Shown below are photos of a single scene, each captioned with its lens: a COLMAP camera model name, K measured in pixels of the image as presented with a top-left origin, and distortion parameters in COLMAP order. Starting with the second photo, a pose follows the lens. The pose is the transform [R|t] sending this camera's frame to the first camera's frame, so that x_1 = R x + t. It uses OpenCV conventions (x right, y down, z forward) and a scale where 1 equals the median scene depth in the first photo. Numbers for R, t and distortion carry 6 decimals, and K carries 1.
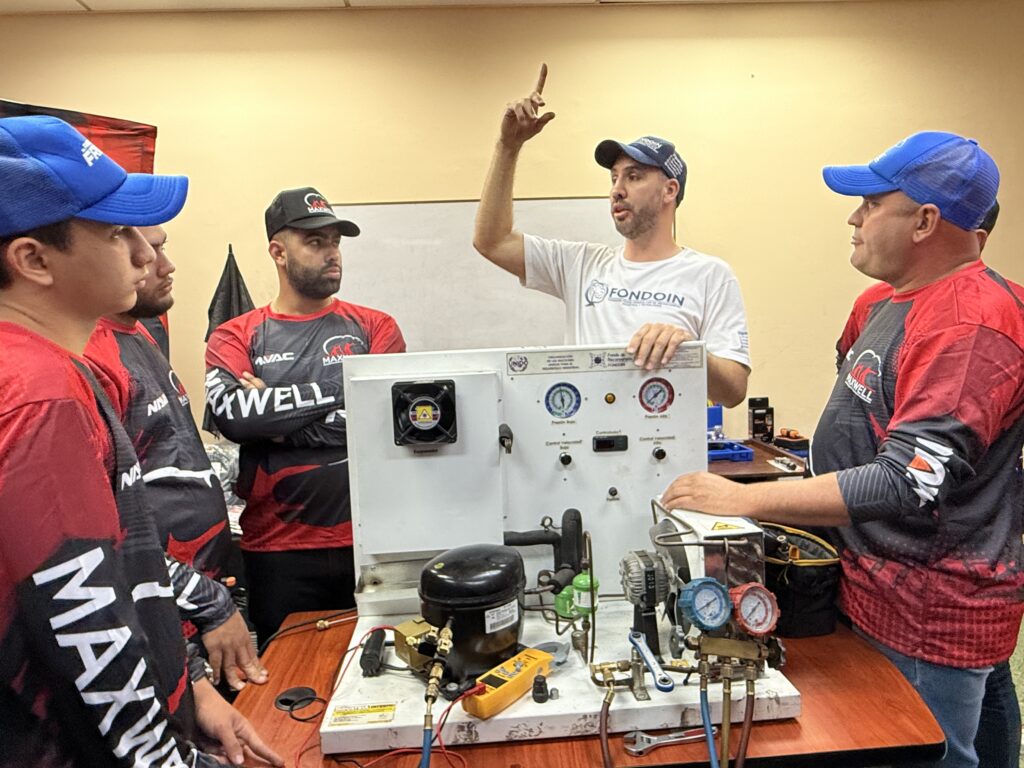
lens RADIAL K [[616.6, 0, 507.9], [0, 616.6, 379.5], [0, 0, 1]] dist [0.003466, 0.001082]
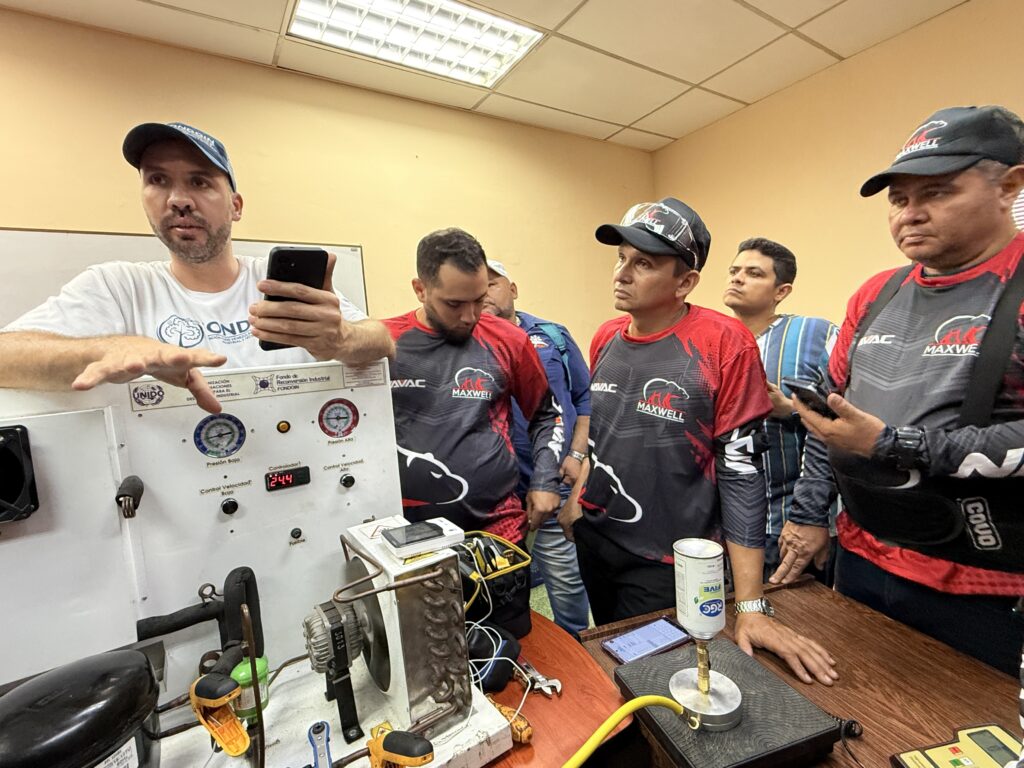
lens RADIAL K [[476.7, 0, 510.7], [0, 476.7, 380.4], [0, 0, 1]] dist [-0.000221, -0.000096]
pose [[0.863601, -0.061310, 0.500434, 0.110716], [0.089910, 0.995396, -0.033210, 0.016554], [-0.496094, 0.073674, 0.865138, 0.255620]]
